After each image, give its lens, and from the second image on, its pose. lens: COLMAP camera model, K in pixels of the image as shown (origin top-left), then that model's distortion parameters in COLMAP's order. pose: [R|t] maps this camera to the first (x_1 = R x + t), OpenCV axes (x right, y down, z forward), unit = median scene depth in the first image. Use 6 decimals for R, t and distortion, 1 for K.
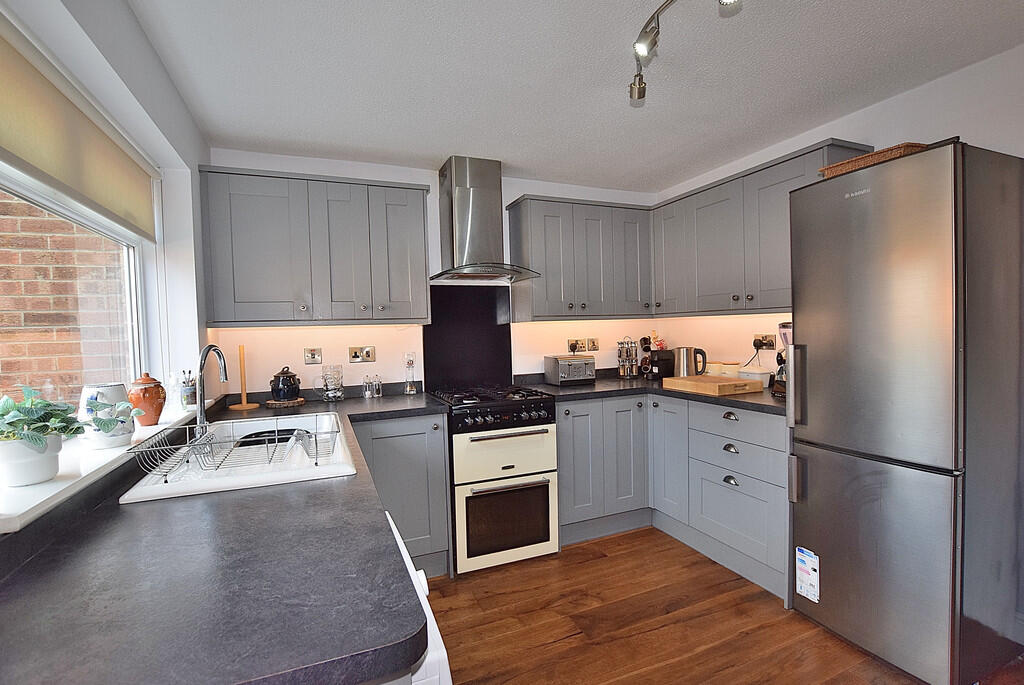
lens RADIAL K [[470.0, 0, 513.6], [0, 470.0, 347.9], [0, 0, 1]] dist [-0.039041, 0.000325]
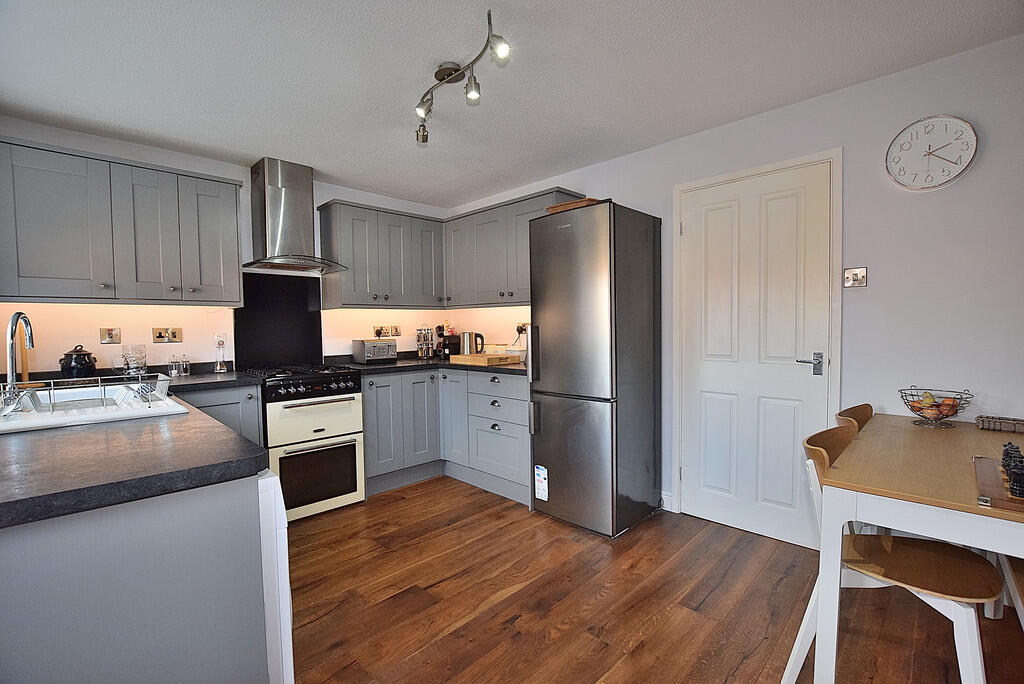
lens RADIAL K [[453.5, 0, 515.0], [0, 453.5, 346.8], [0, 0, 1]] dist [-0.027816, 0.000420]
pose [[0.921721, -0.001525, 0.387852, 0.003251], [0.001968, 0.999998, -0.000745, 0.045488], [-0.387850, 0.001450, 0.921722, -0.225550]]
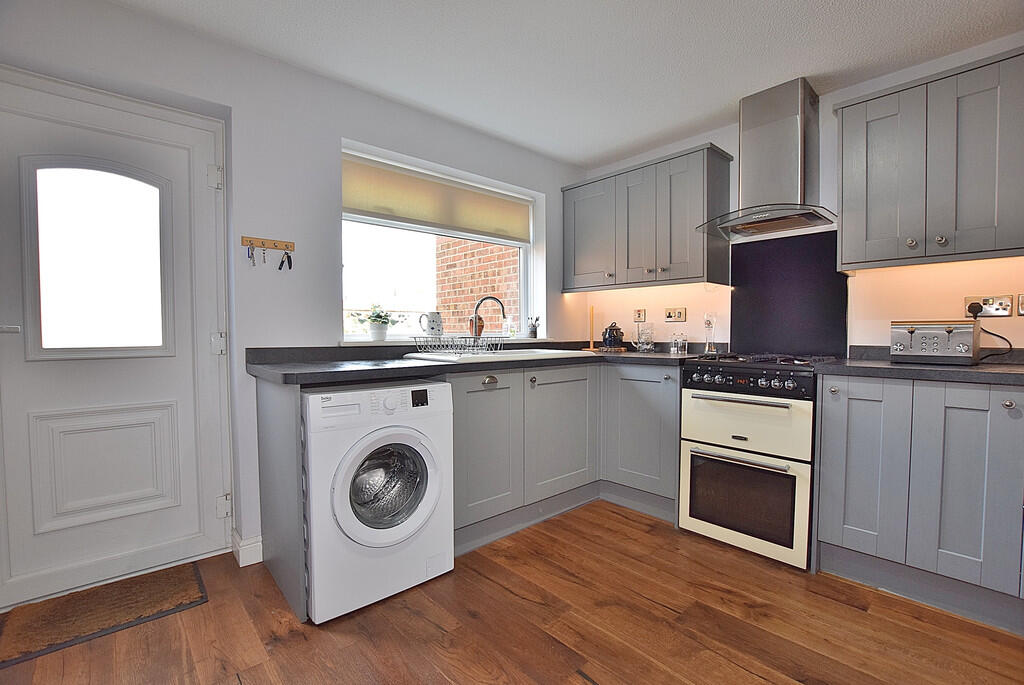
lens RADIAL K [[453.5, 0, 515.0], [0, 453.5, 347.3], [0, 0, 1]] dist [-0.027816, 0.000420]
pose [[0.331597, 0.058973, -0.941576, 0.618279], [-0.041929, 0.997979, 0.047739, 0.059798], [0.942489, 0.023649, 0.333400, 0.306497]]
